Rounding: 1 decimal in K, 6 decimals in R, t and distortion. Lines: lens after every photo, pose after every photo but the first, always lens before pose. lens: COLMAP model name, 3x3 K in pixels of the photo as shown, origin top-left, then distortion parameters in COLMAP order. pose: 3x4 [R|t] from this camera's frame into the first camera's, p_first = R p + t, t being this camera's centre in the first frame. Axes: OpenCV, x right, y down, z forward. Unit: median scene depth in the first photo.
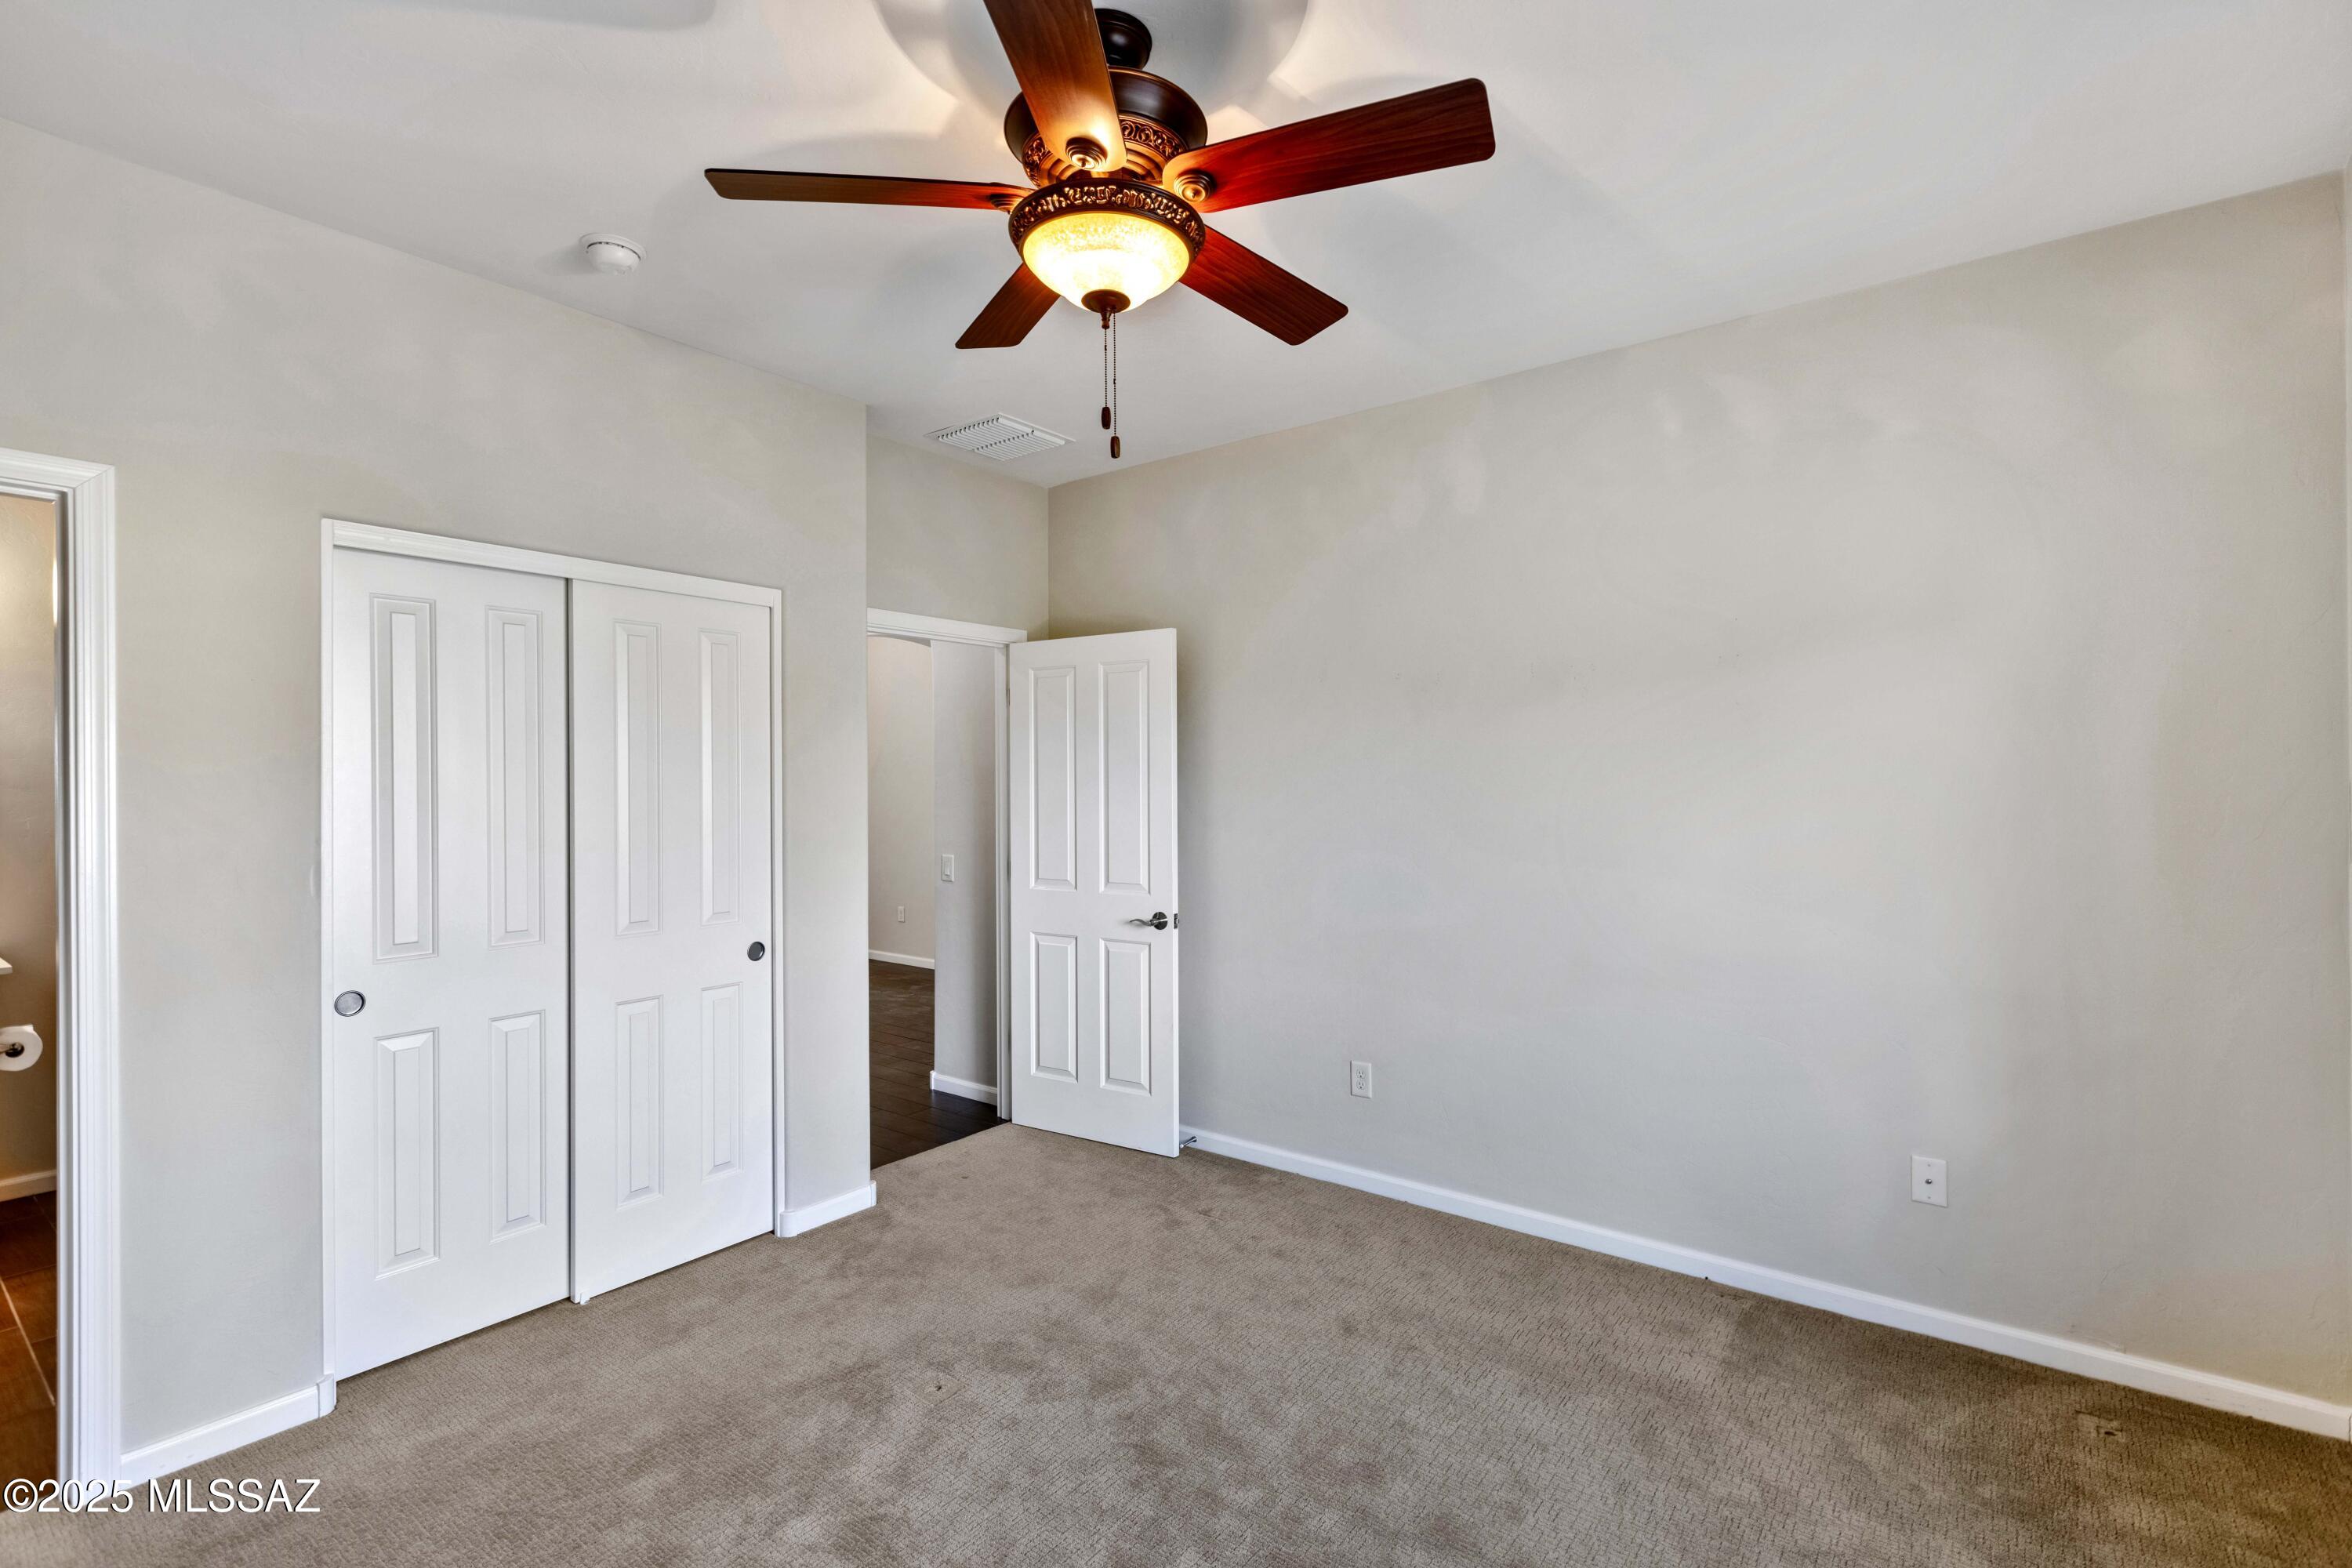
lens RADIAL K [[1073.7, 0, 1166.6], [0, 1073.7, 767.6], [0, 0, 1]] dist [0.000840, 0.000138]
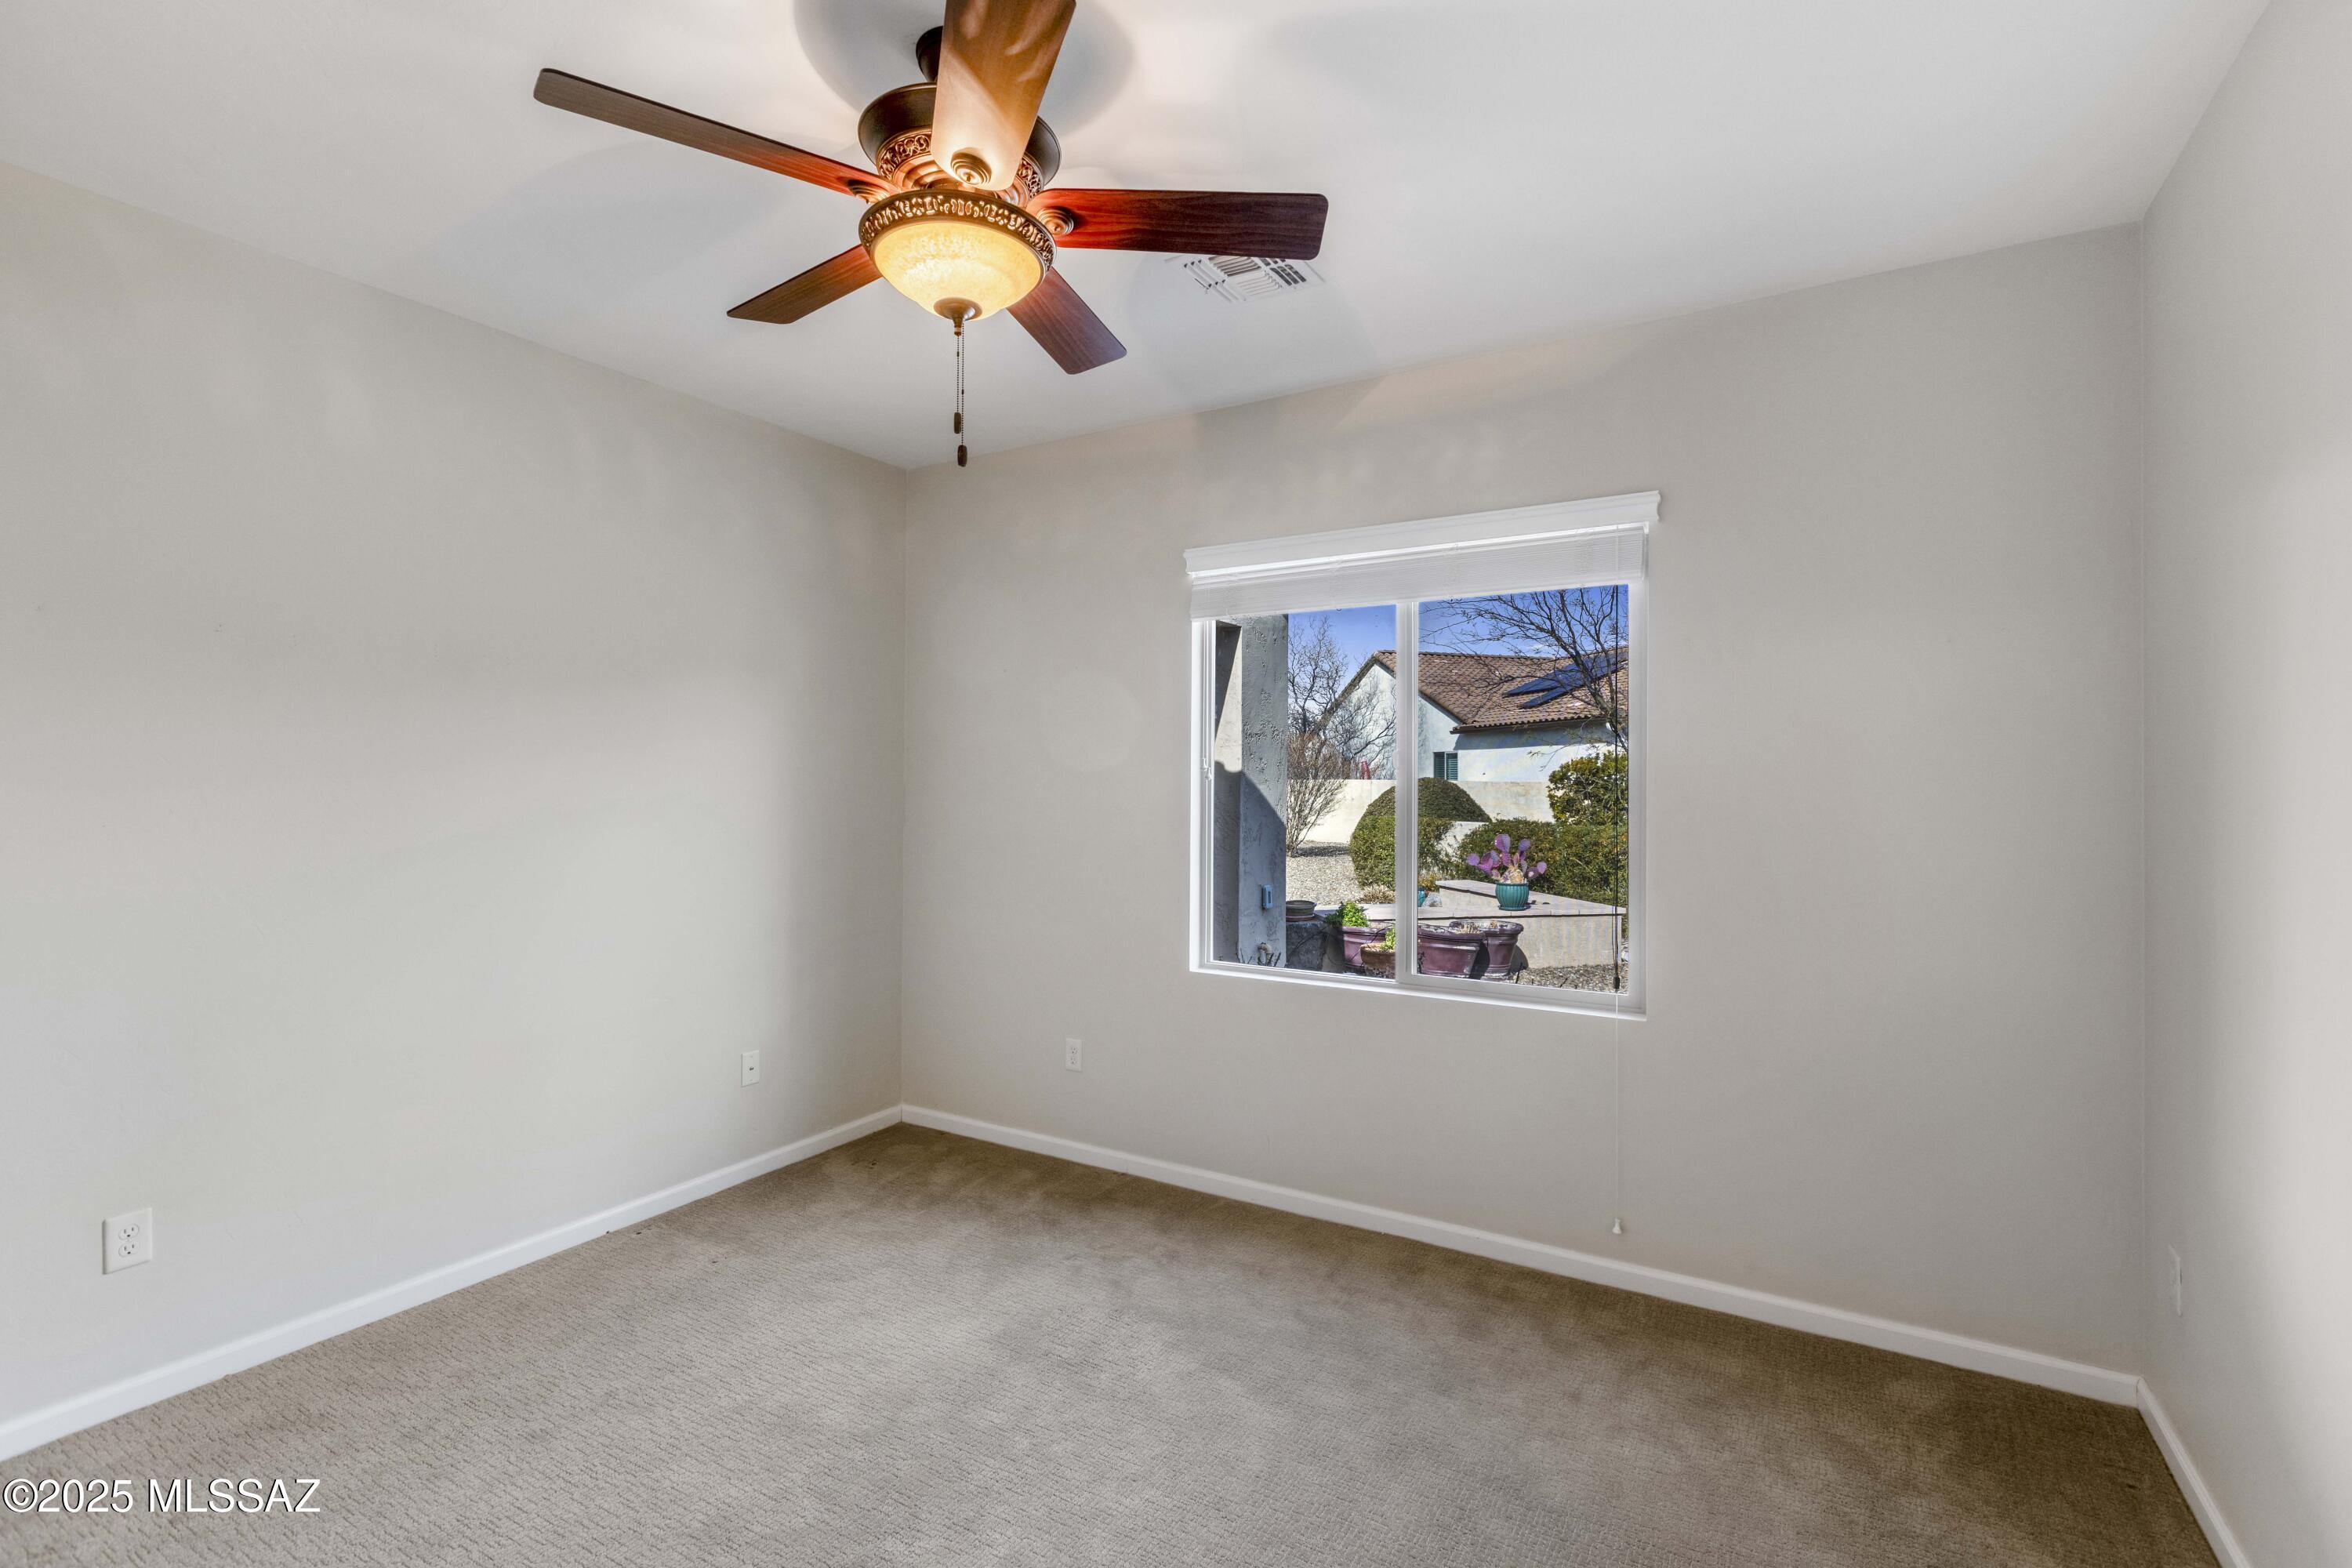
lens RADIAL K [[1073.7, 0, 1166.6], [0, 1073.7, 767.6], [0, 0, 1]] dist [0.000840, 0.000138]
pose [[-0.134100, 0.027872, 0.990576, -0.761914], [-0.007271, 0.999550, -0.029109, 0.032678], [-0.990941, -0.011106, -0.133837, 0.666218]]
